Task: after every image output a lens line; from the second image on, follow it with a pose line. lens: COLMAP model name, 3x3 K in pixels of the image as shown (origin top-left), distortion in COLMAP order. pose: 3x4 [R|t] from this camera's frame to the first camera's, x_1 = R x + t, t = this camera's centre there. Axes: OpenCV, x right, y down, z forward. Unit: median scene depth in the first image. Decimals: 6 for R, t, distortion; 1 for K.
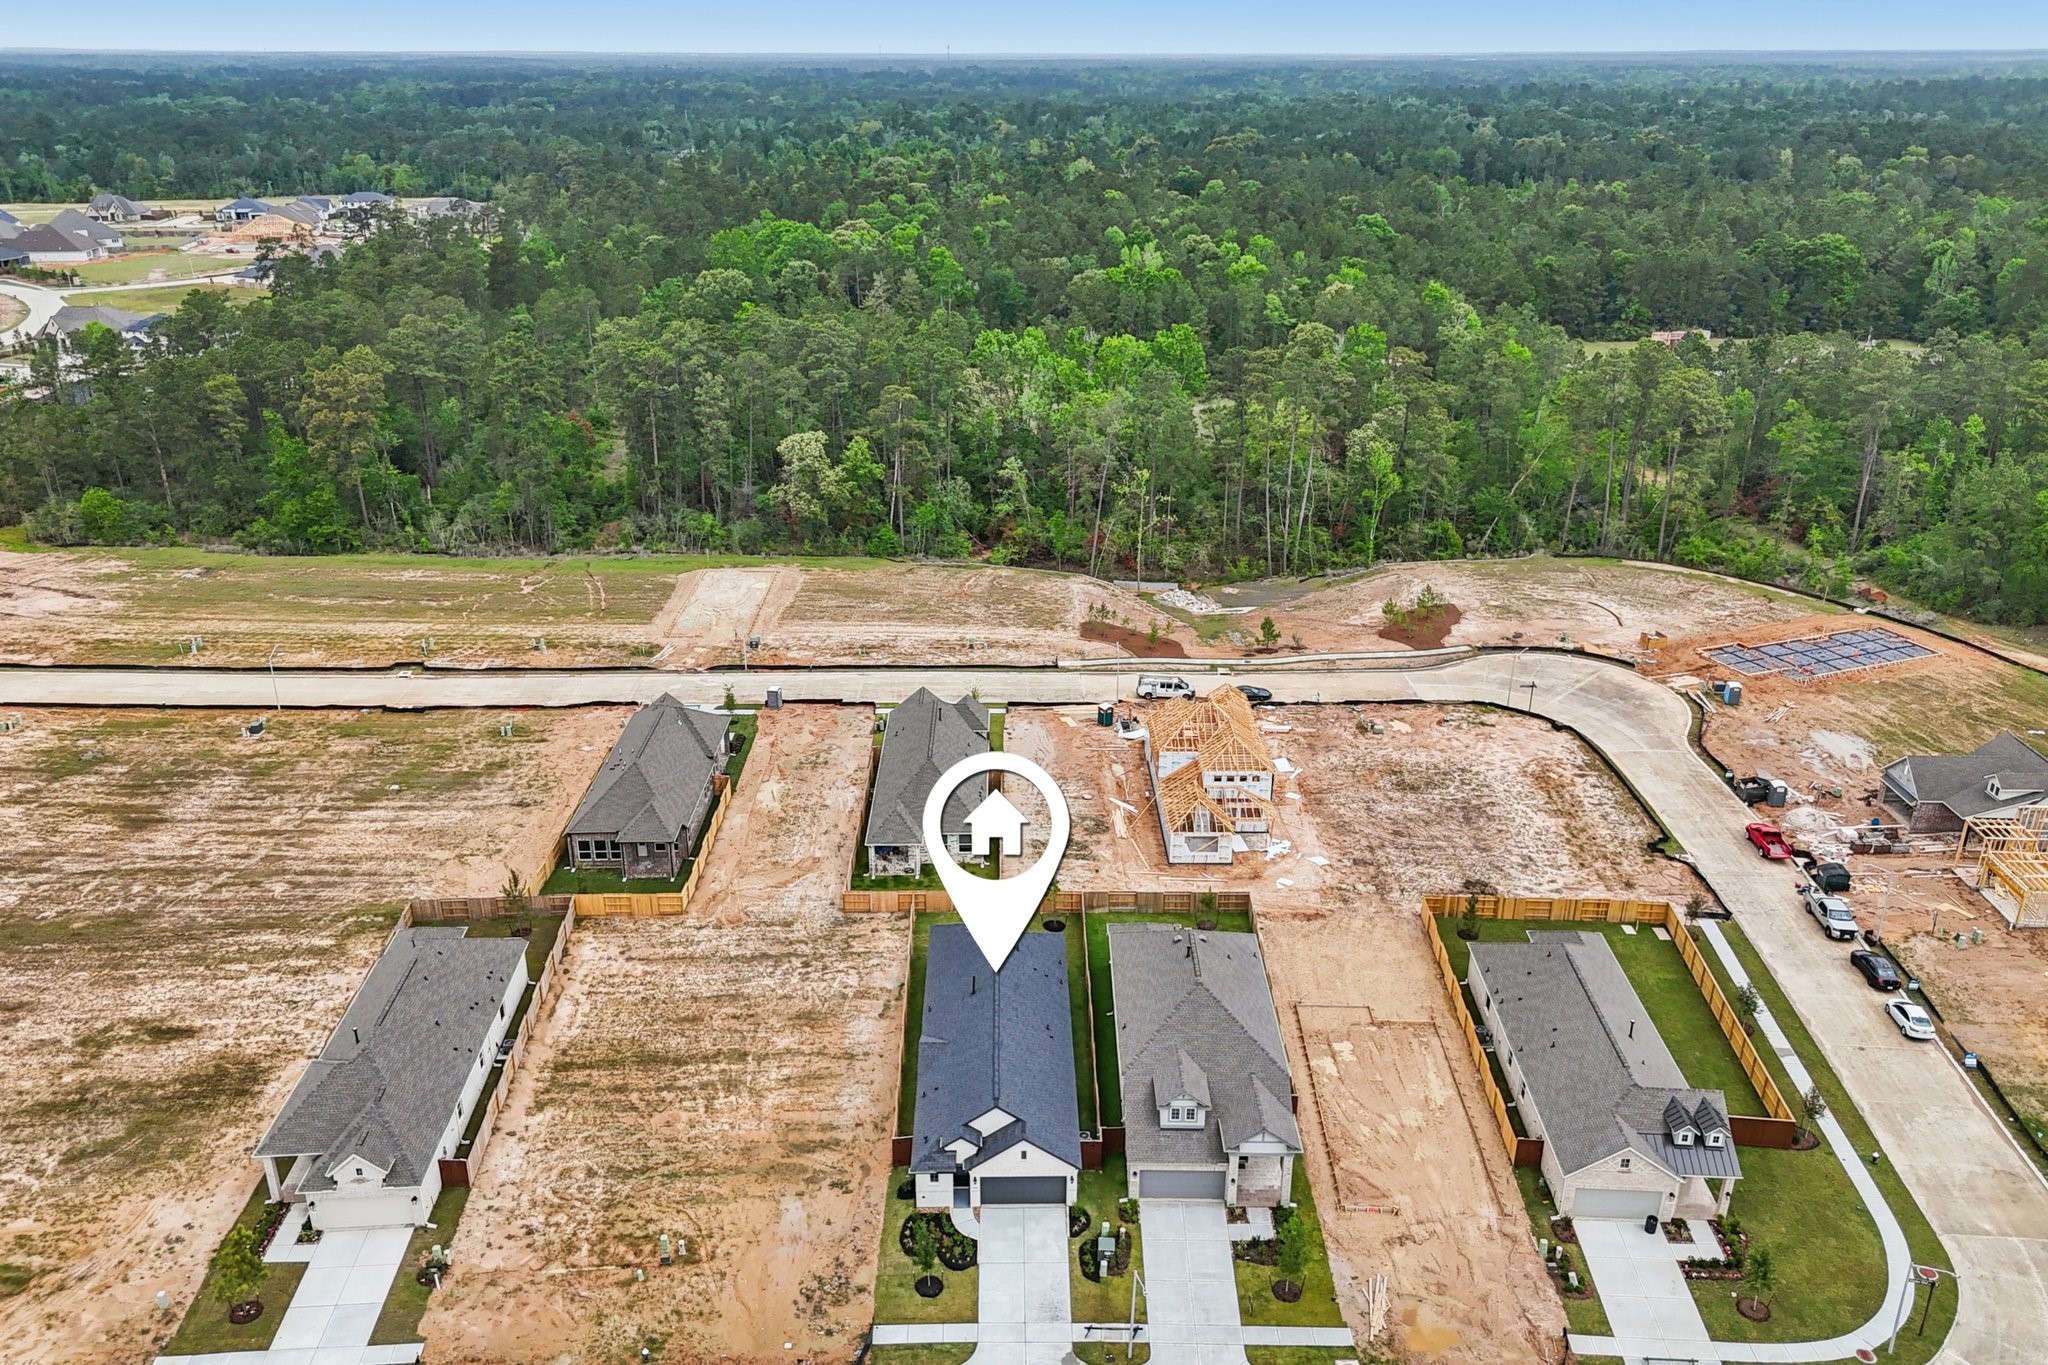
lens RADIAL K [[1527.2, 0, 1030.0], [0, 1527.2, 683.1], [0, 0, 1]] dist [0.071605, -0.084465]
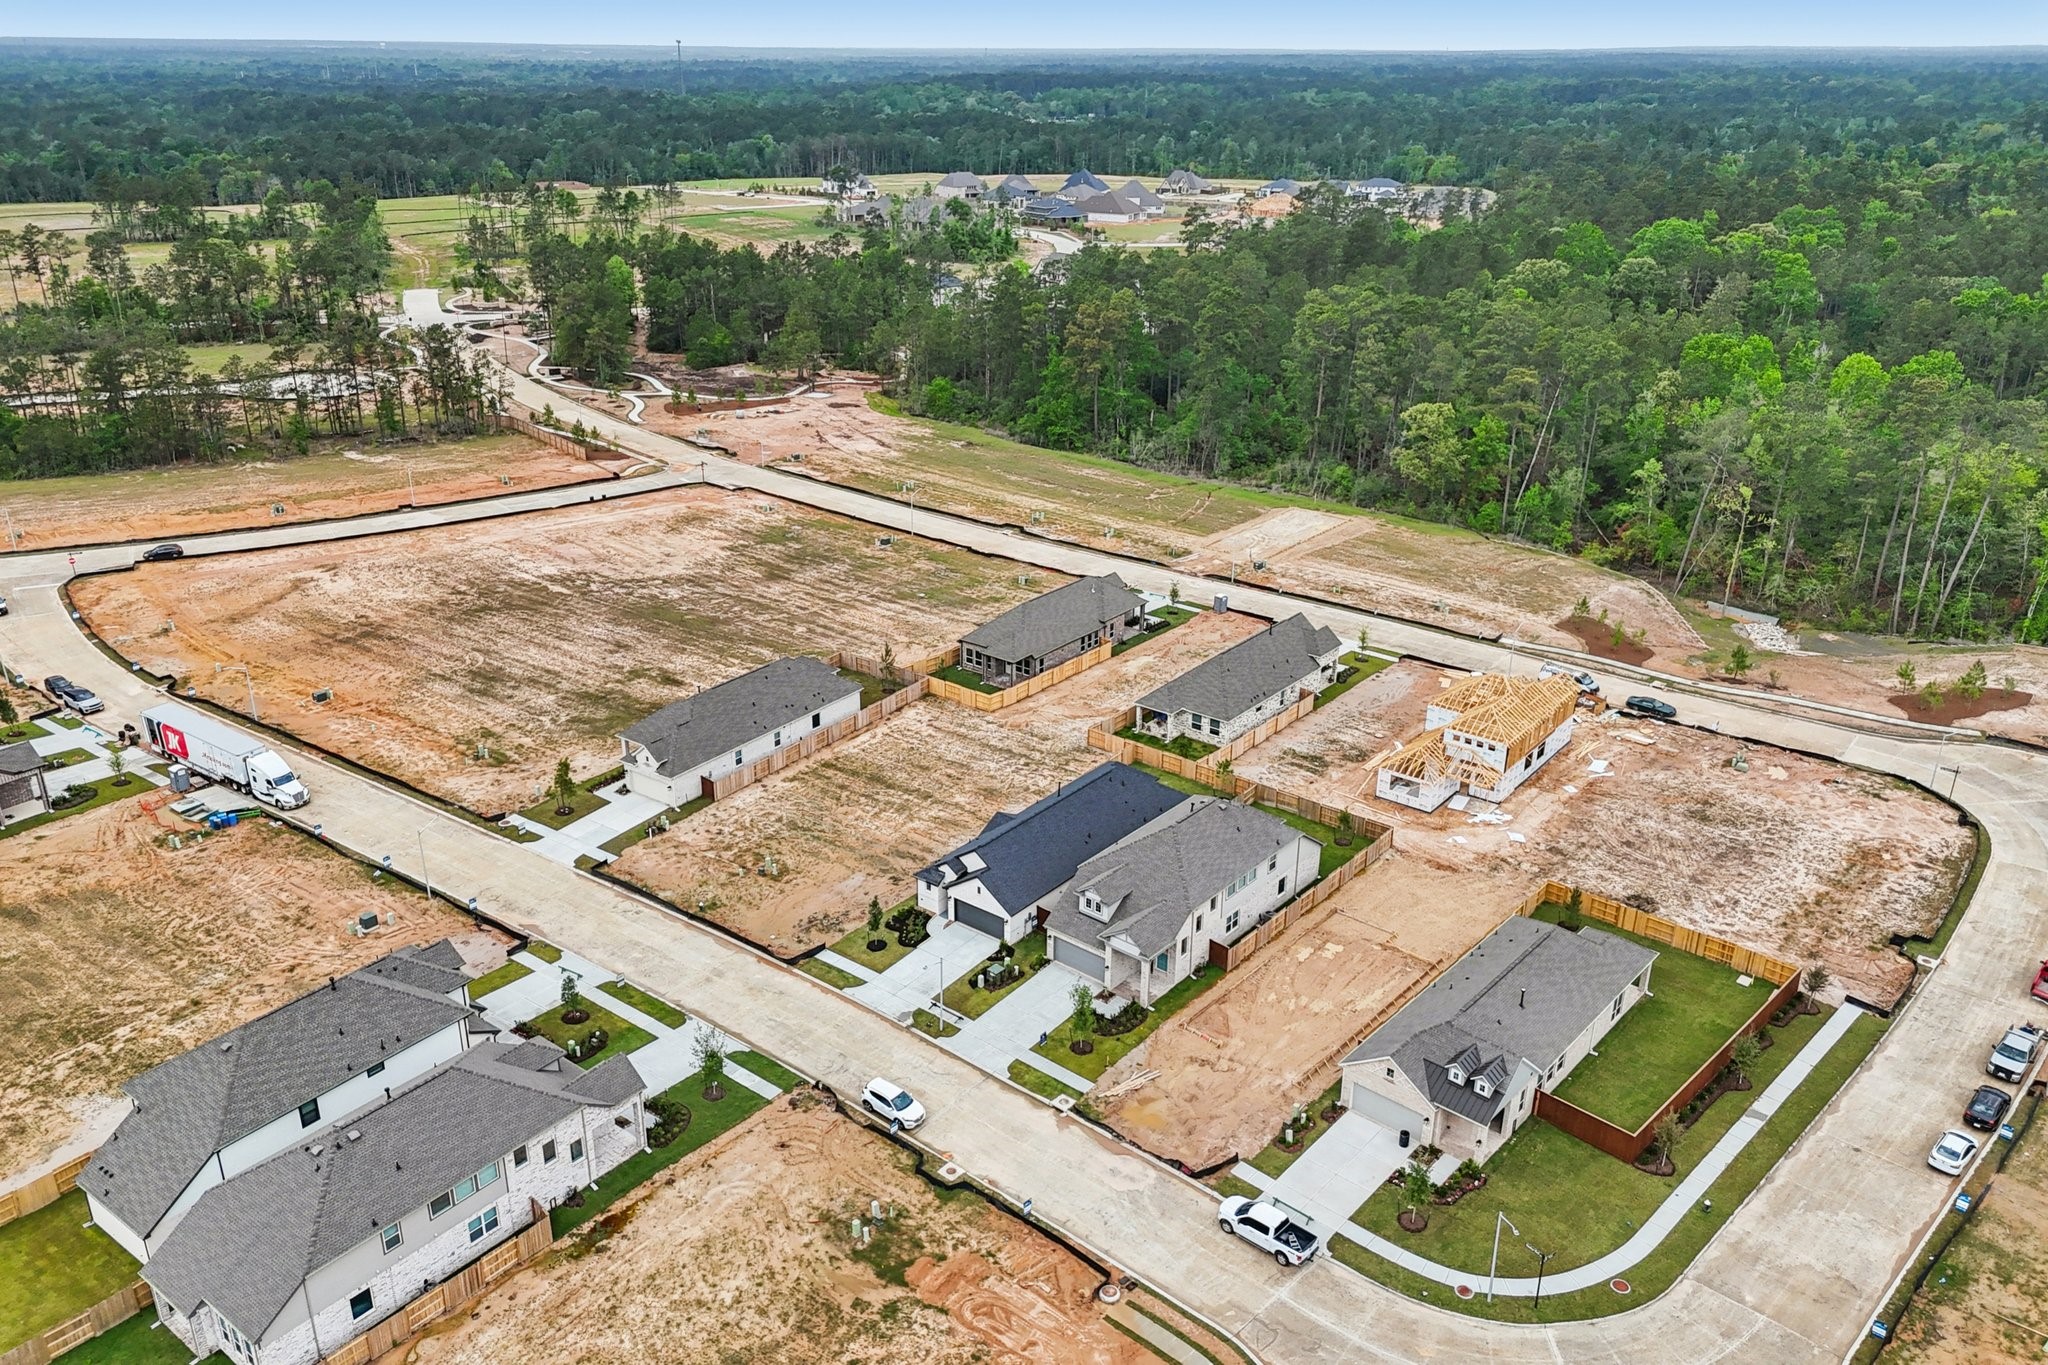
lens RADIAL K [[1538.1, 0, 1030.6], [0, 1538.1, 676.7], [0, 0, 1]] dist [0.106241, -0.155661]
pose [[0.774881, 0.240112, -0.584727, 0.625138], [-0.243708, 0.967011, 0.074131, 0.017598], [0.583238, 0.085060, 0.807836, -0.045599]]
